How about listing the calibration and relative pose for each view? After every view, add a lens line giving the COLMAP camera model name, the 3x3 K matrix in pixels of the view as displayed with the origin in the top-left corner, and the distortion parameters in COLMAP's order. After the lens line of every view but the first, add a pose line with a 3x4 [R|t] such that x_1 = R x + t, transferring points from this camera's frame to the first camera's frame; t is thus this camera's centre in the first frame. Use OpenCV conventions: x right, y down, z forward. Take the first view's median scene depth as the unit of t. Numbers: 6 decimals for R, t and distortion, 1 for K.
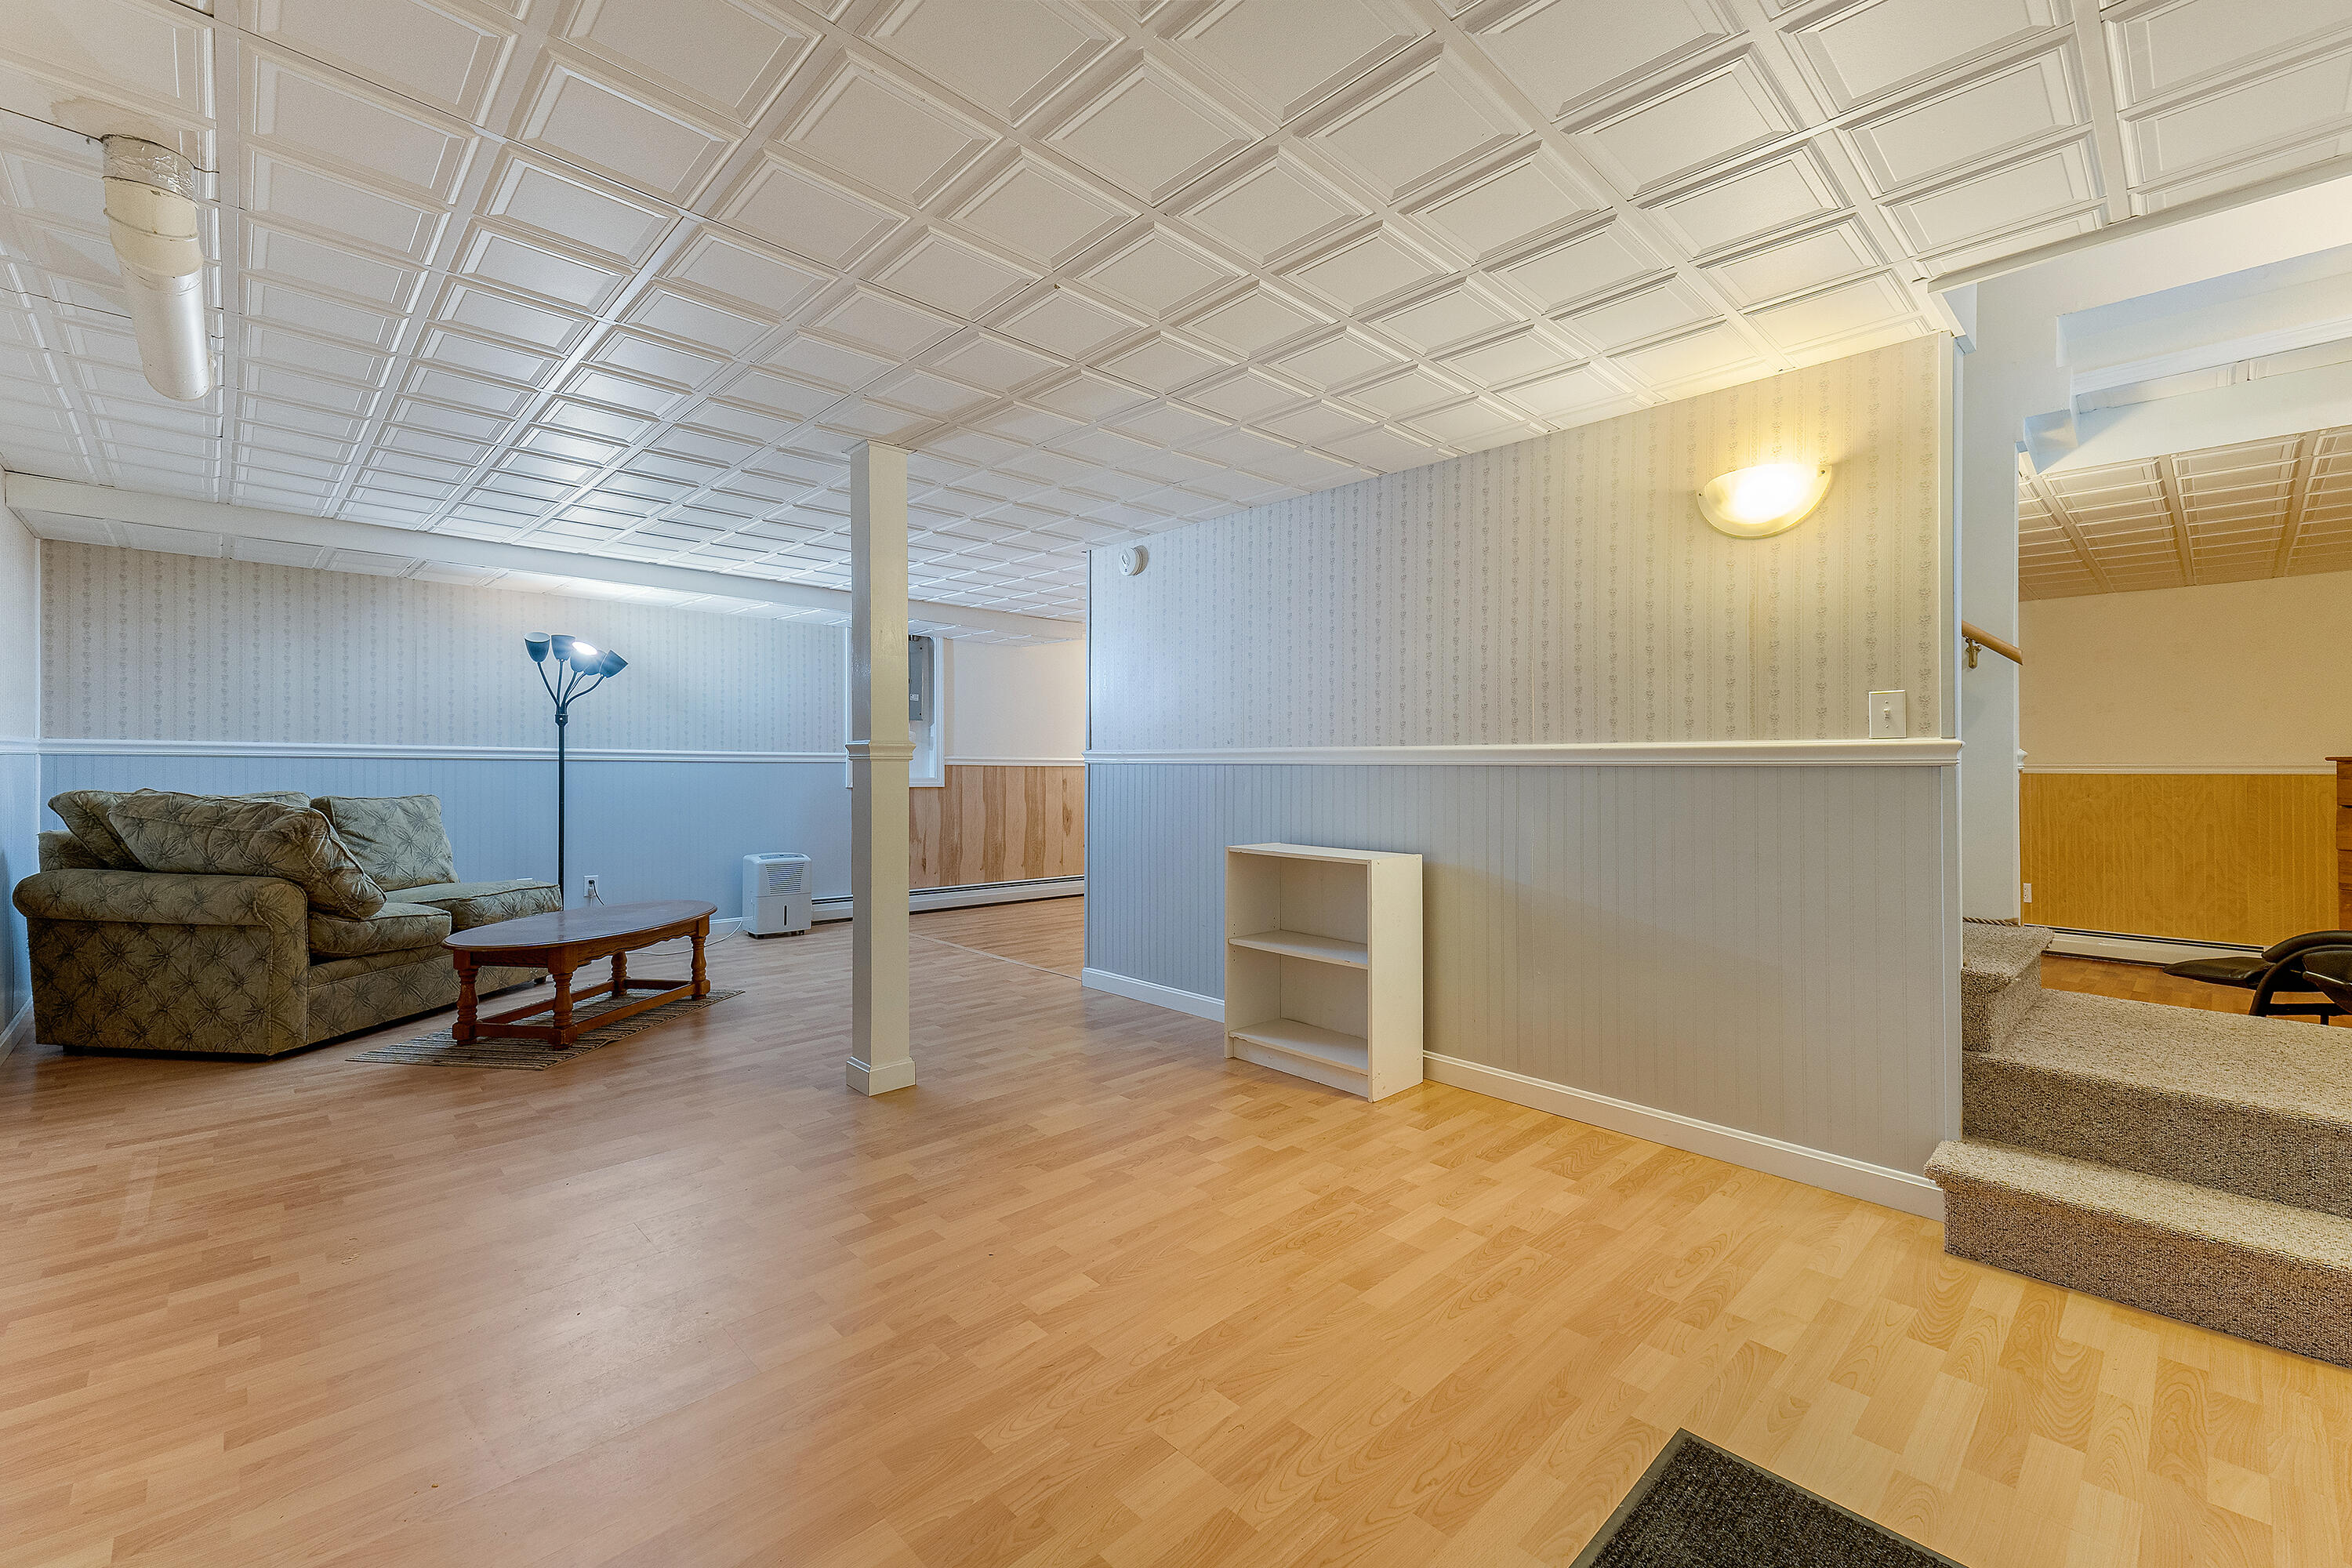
lens RADIAL K [[967.9, 0, 1165.5], [0, 967.9, 775.2], [0, 0, 1]] dist [0.014433, -0.000279]
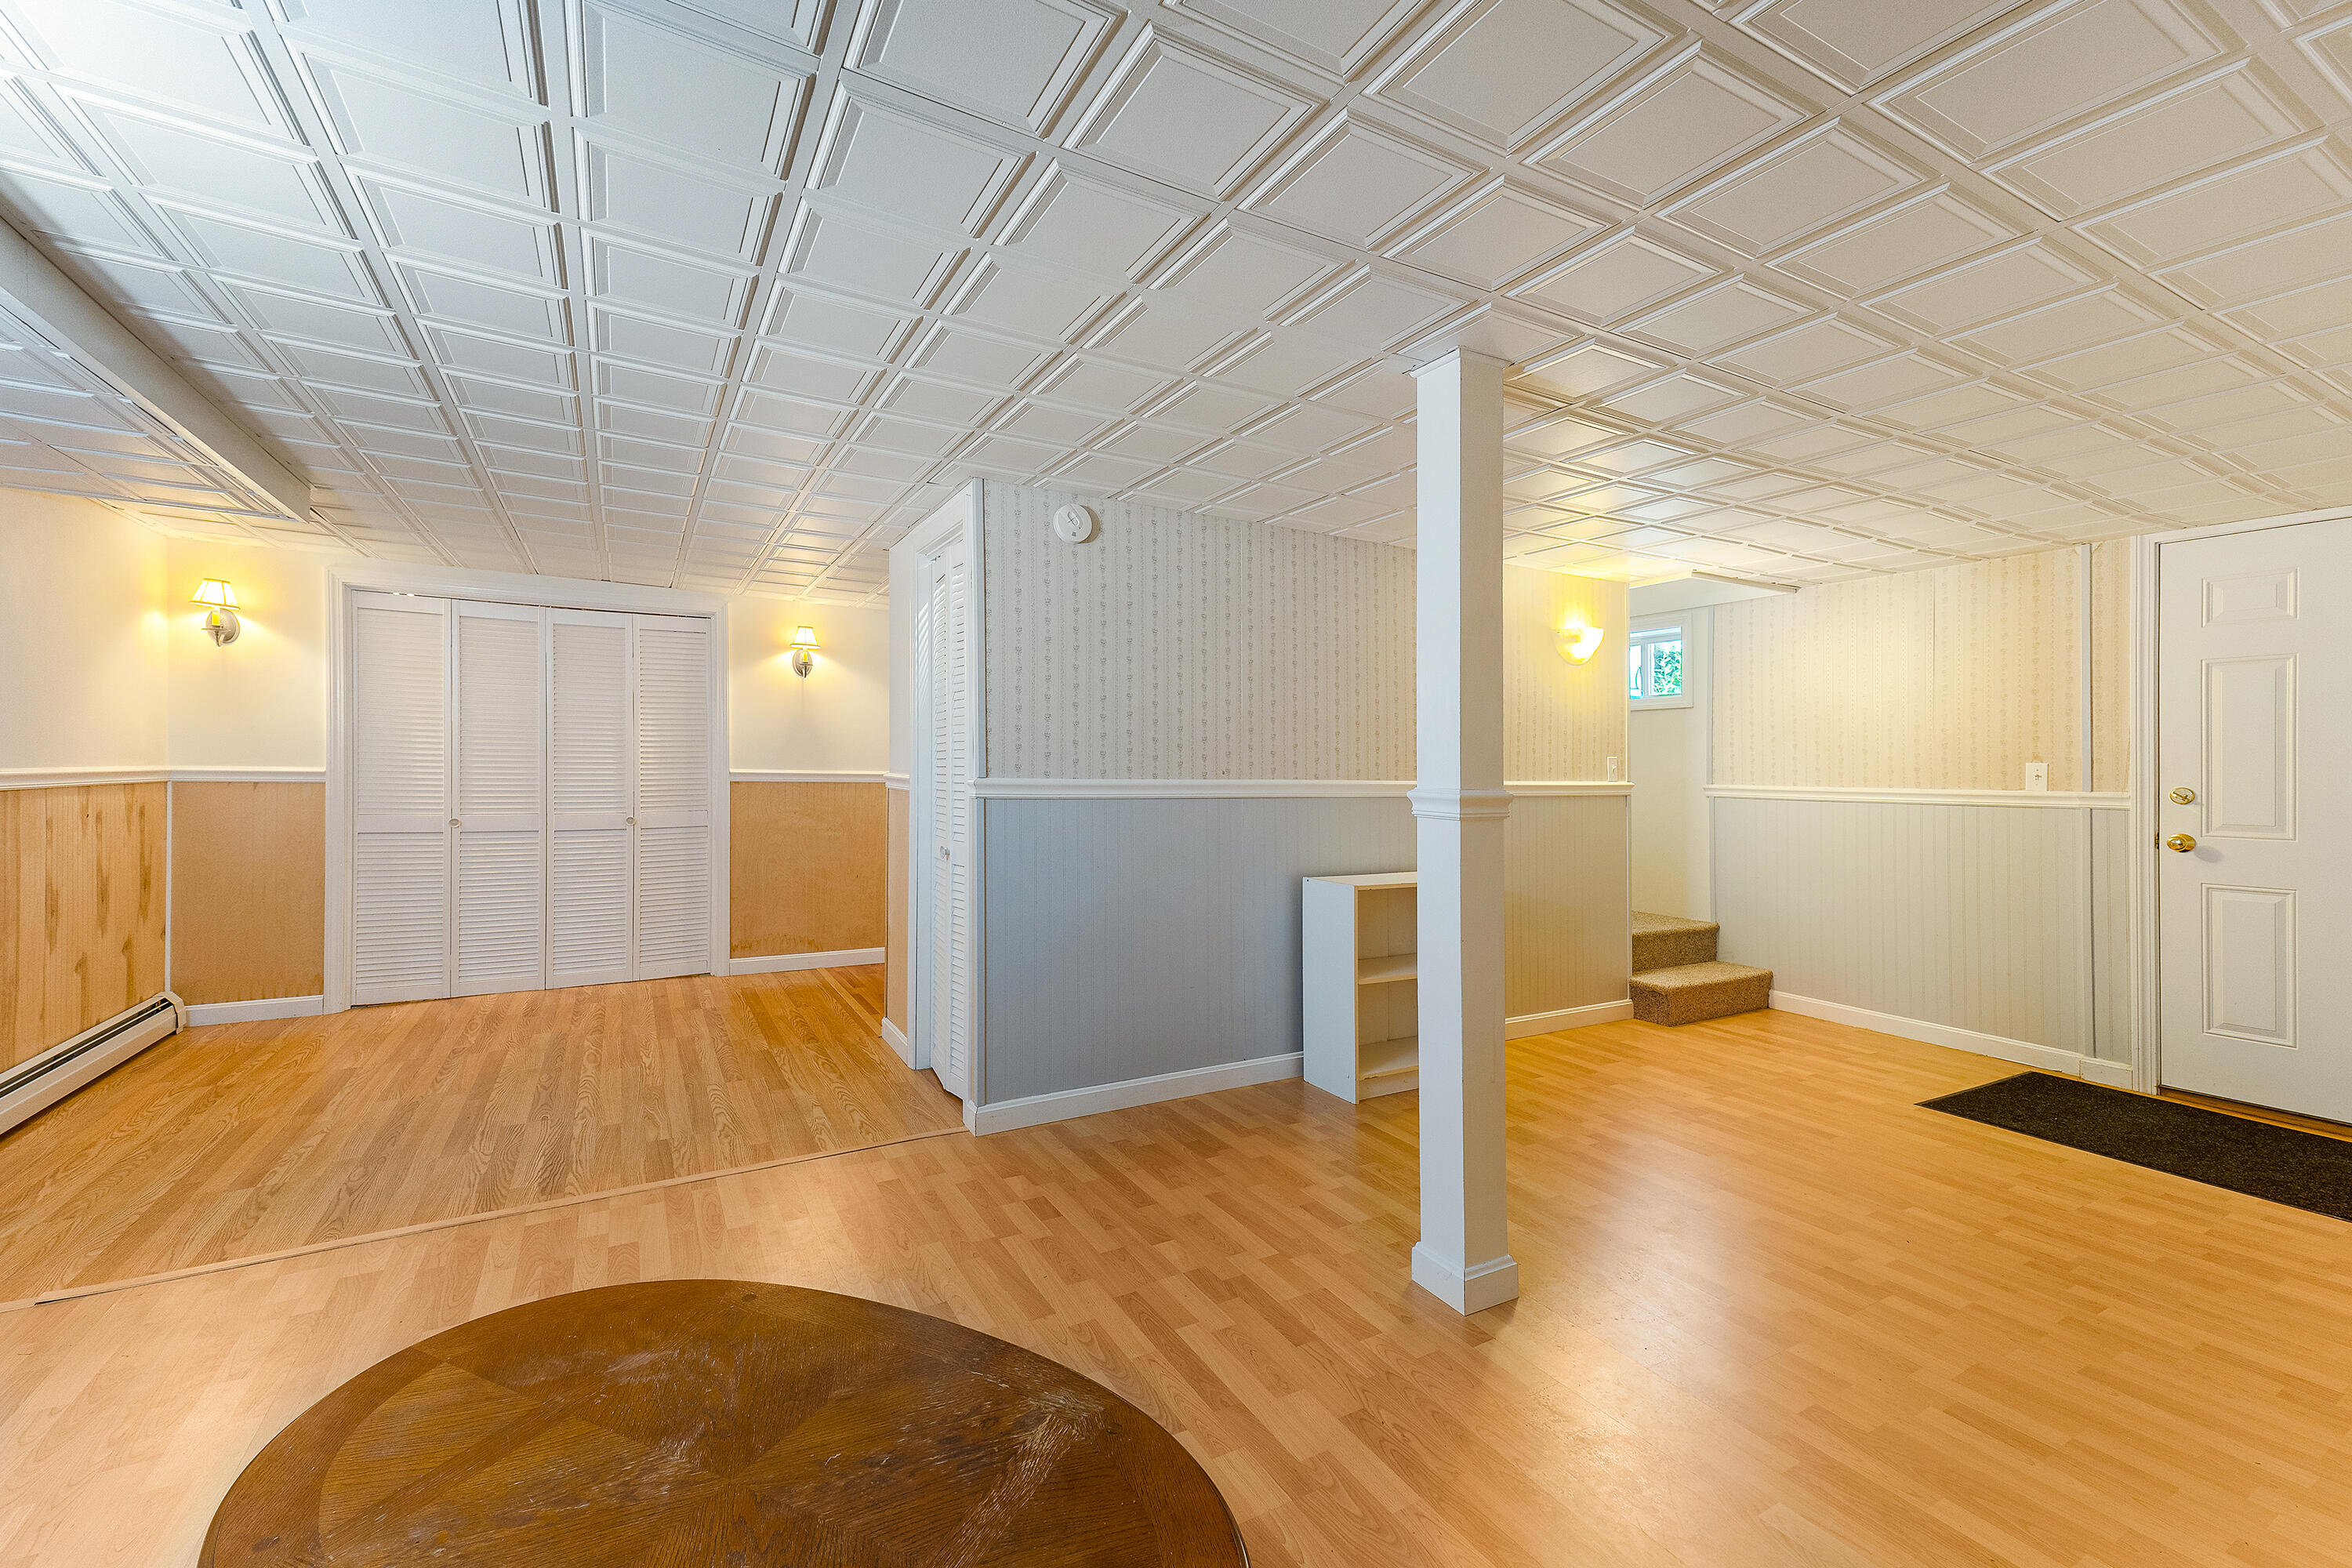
lens RADIAL K [[967.9, 0, 1163.7], [0, 967.9, 776.7], [0, 0, 1]] dist [0.014433, -0.000279]
pose [[0.242569, -0.002079, 0.970132, -1.242247], [0.004246, 0.999990, 0.001081, -0.049765], [-0.970125, 0.003857, 0.242576, 1.288153]]
